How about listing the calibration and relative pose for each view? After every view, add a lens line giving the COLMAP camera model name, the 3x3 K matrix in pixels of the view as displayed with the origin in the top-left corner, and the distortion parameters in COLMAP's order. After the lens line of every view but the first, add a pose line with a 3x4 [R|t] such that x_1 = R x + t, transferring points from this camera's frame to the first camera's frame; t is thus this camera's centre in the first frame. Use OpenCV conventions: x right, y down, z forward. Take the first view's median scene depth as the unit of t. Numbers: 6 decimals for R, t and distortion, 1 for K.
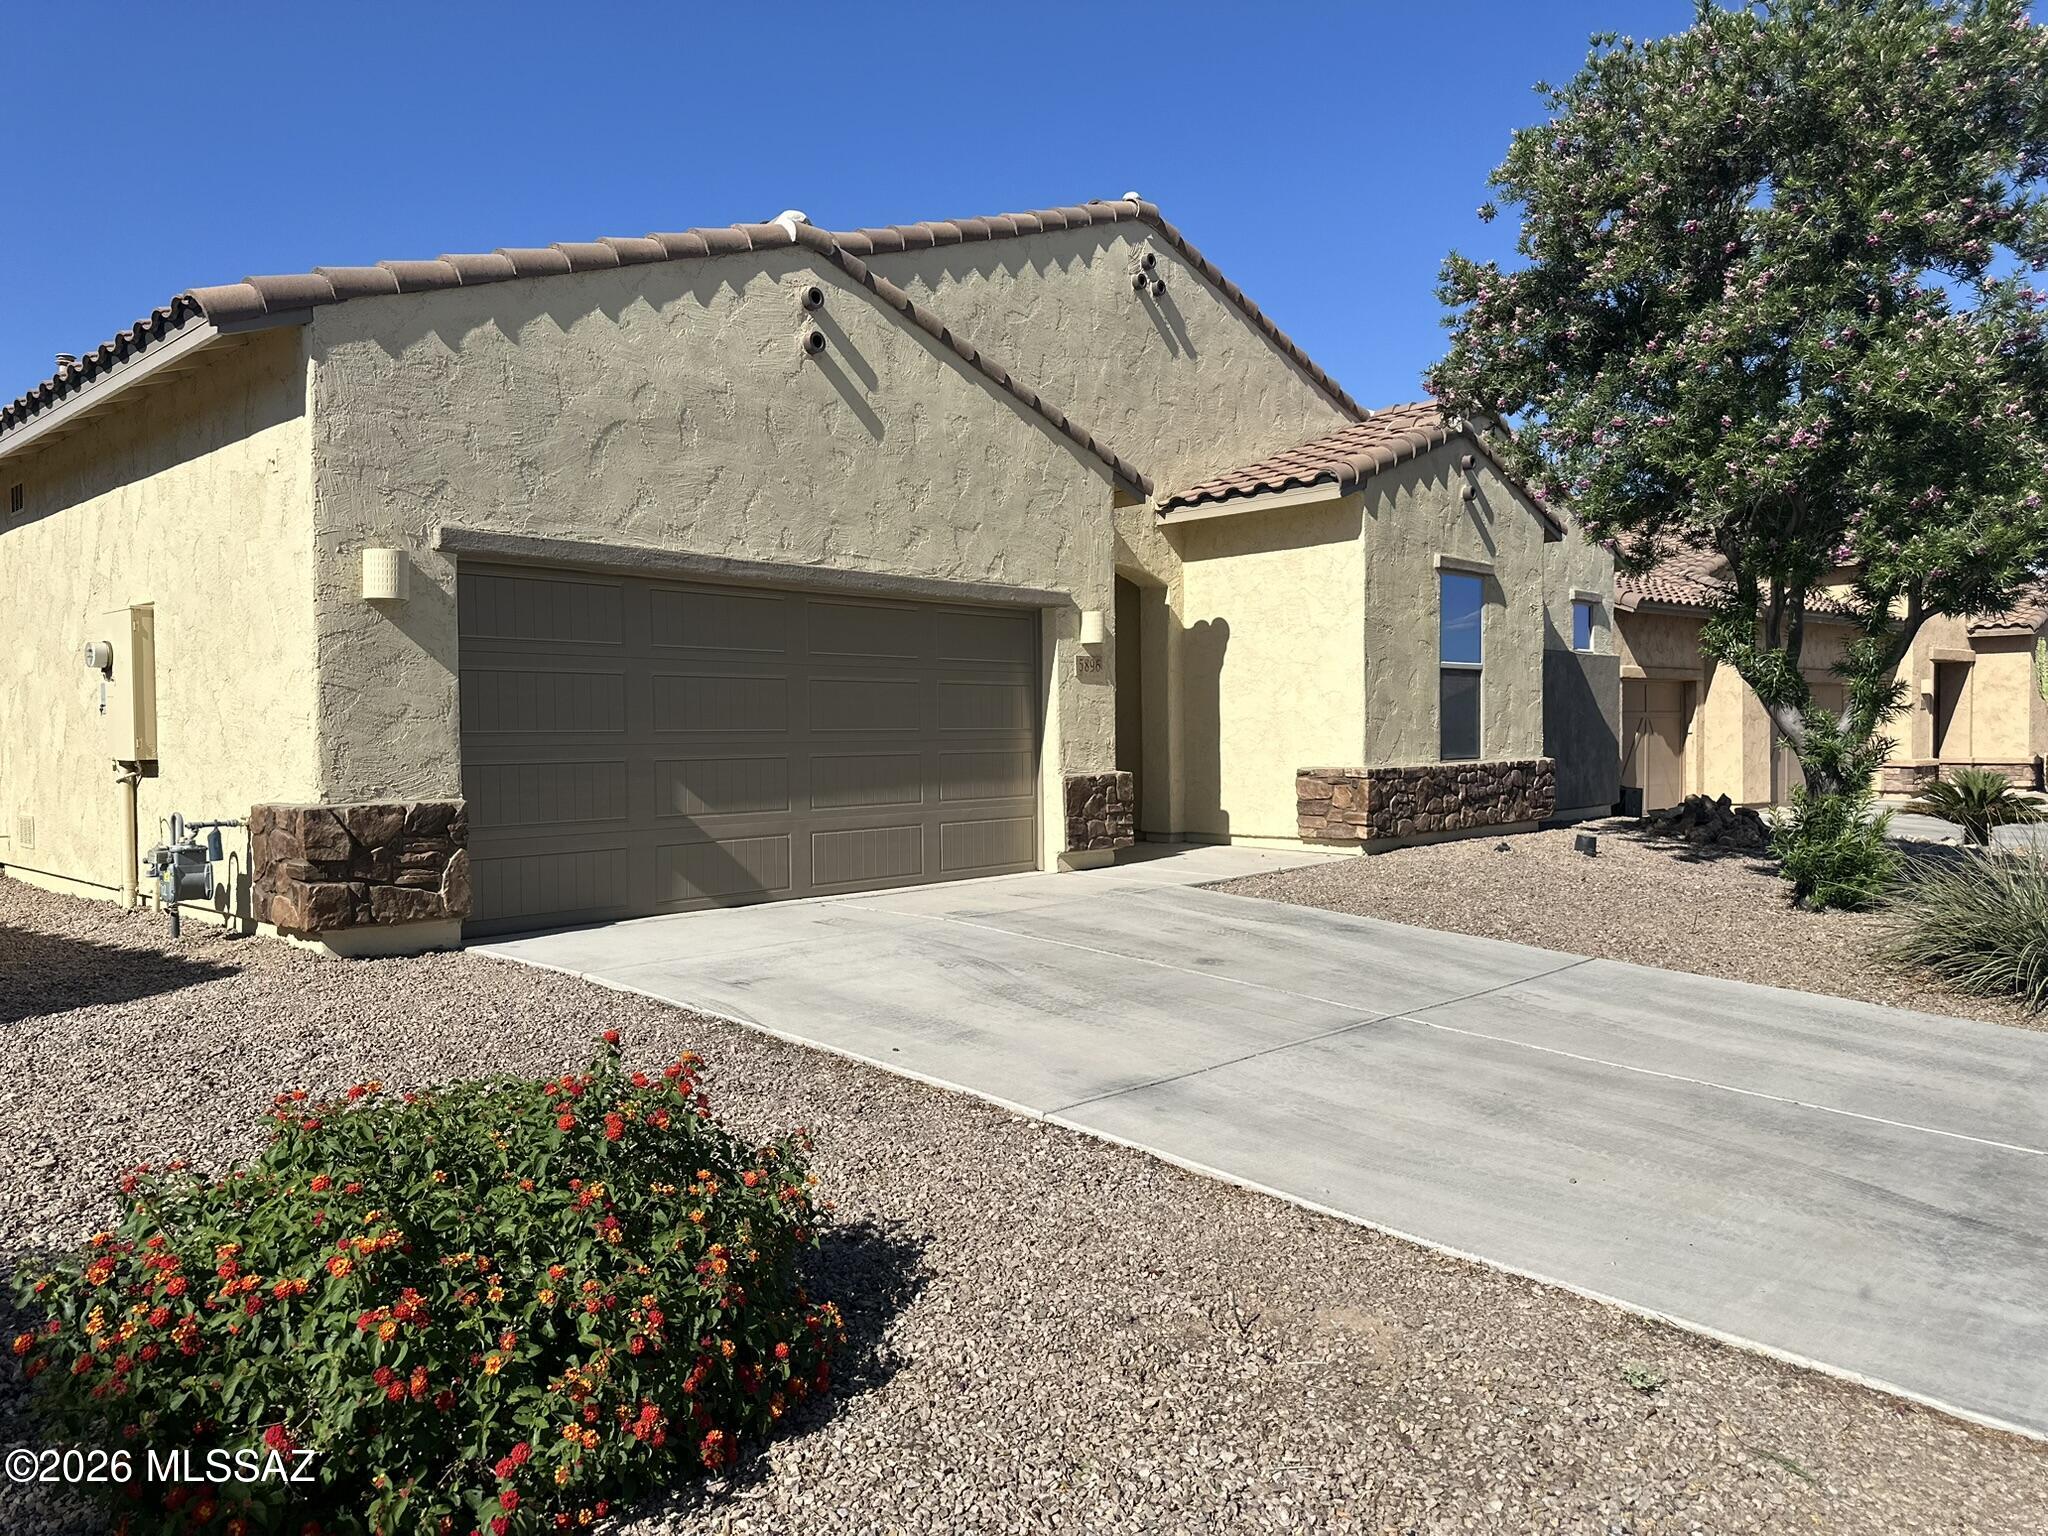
lens RADIAL K [[1433.2, 0, 1021.1], [0, 1433.2, 767.6], [0, 0, 1]] dist [-0.008719, -0.013613]
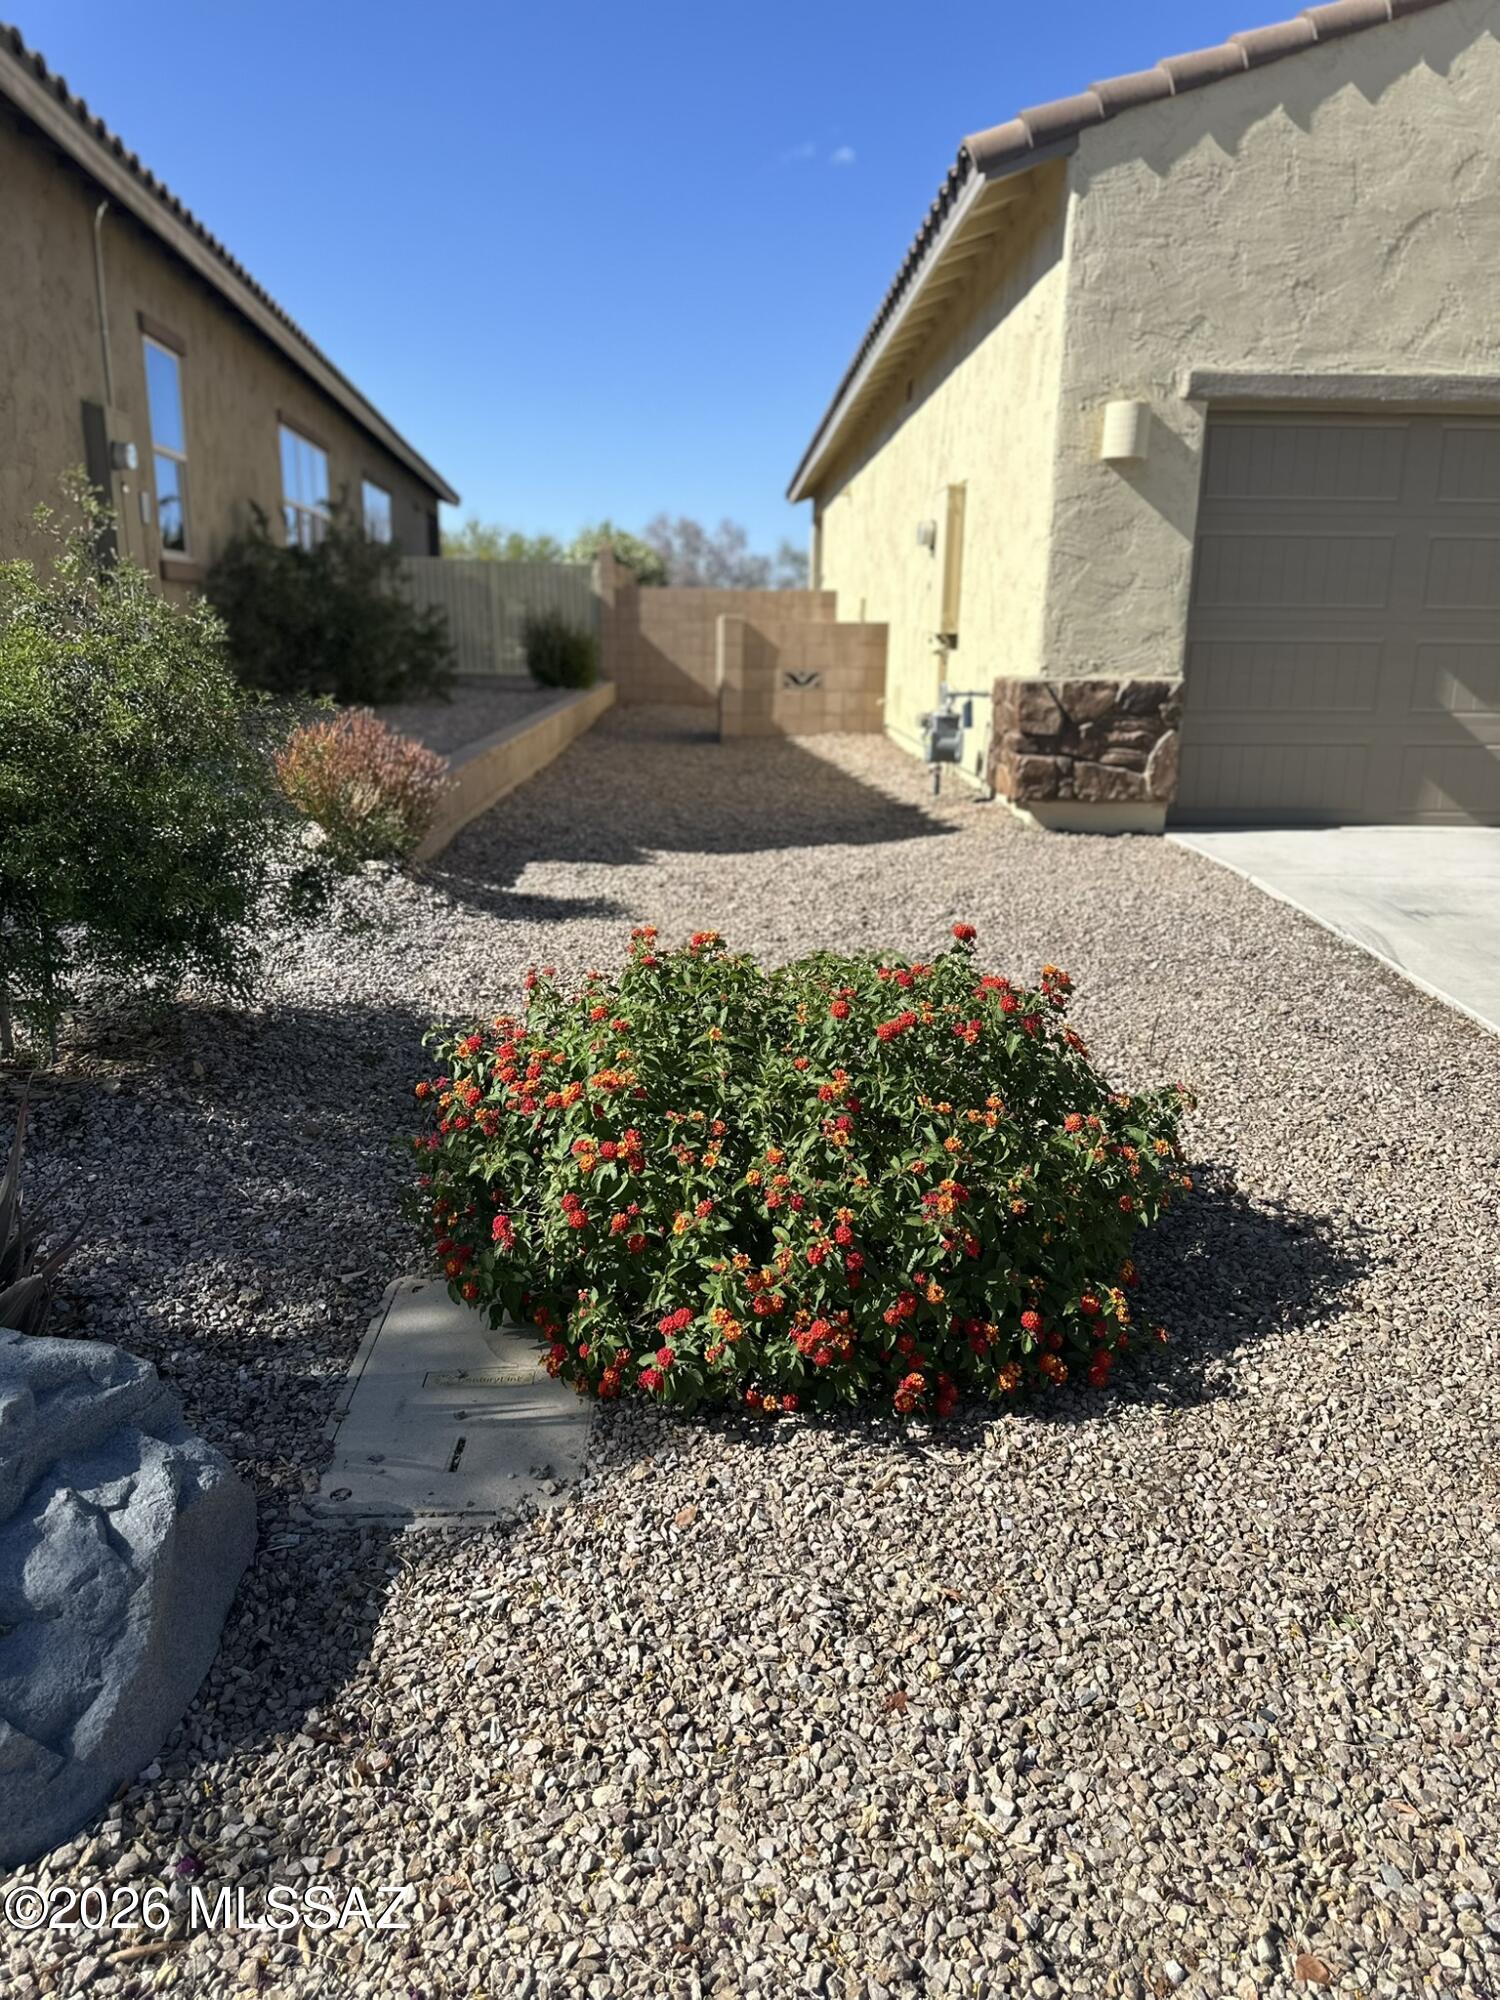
lens RADIAL K [[1399.7, 0, 748.5], [0, 1399.7, 1004.1], [0, 0, 1]] dist [-0.008719, -0.013613]
pose [[0.683569, 0.202074, -0.701356, 0.108054], [-0.032333, 0.968351, 0.247488, 0.011626], [0.729170, -0.146498, 0.668468, 0.147638]]
